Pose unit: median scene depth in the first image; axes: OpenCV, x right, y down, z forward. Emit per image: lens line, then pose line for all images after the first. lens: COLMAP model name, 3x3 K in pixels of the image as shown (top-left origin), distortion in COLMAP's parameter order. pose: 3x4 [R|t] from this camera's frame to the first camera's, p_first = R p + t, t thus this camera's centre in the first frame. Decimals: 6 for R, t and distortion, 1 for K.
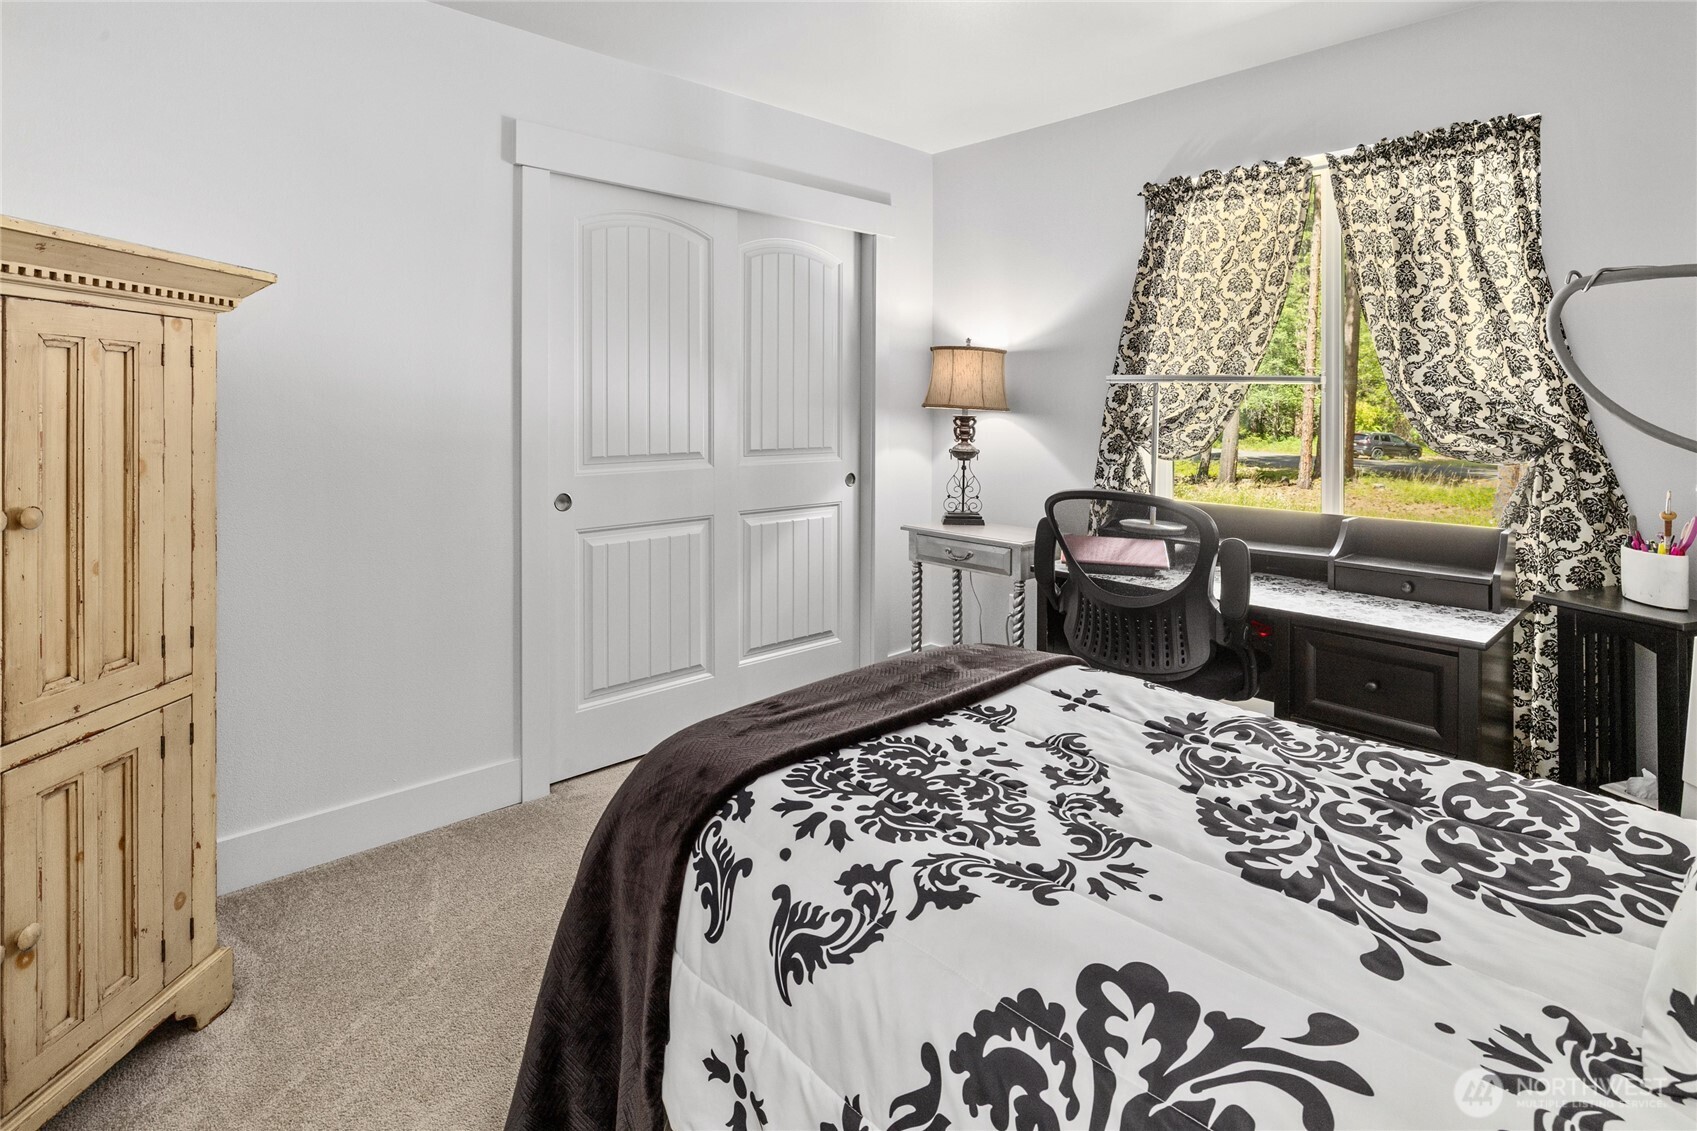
lens RADIAL K [[840.0, 0, 847.8], [0, 840.0, 436.0], [0, 0, 1]] dist [0.001075, 0.000113]
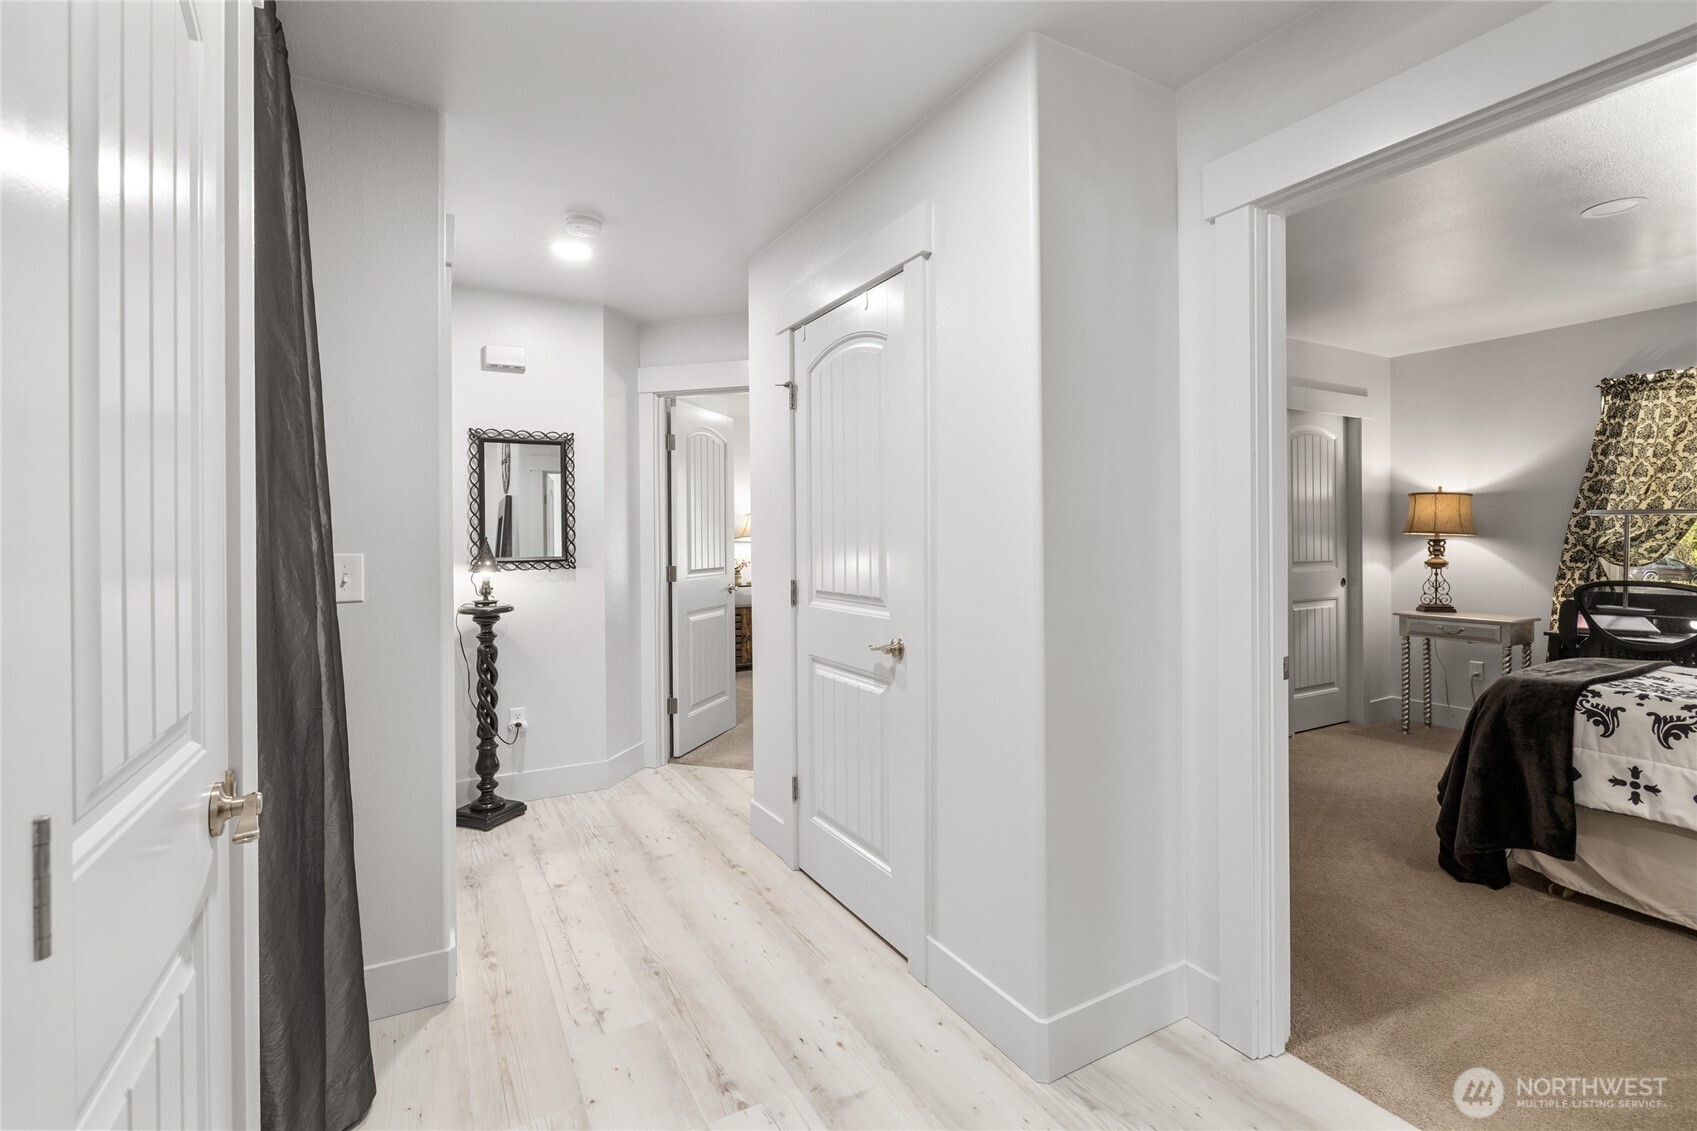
lens RADIAL K [[760.9, 0, 848.5], [0, 760.9, 565.5], [0, 0, 1]] dist [-0.001222, -0.000319]
pose [[0.972502, -0.003945, -0.232860, -0.629788], [0.004368, 0.999990, 0.001300, 0.018876], [0.232853, -0.002282, 0.972509, -0.609525]]
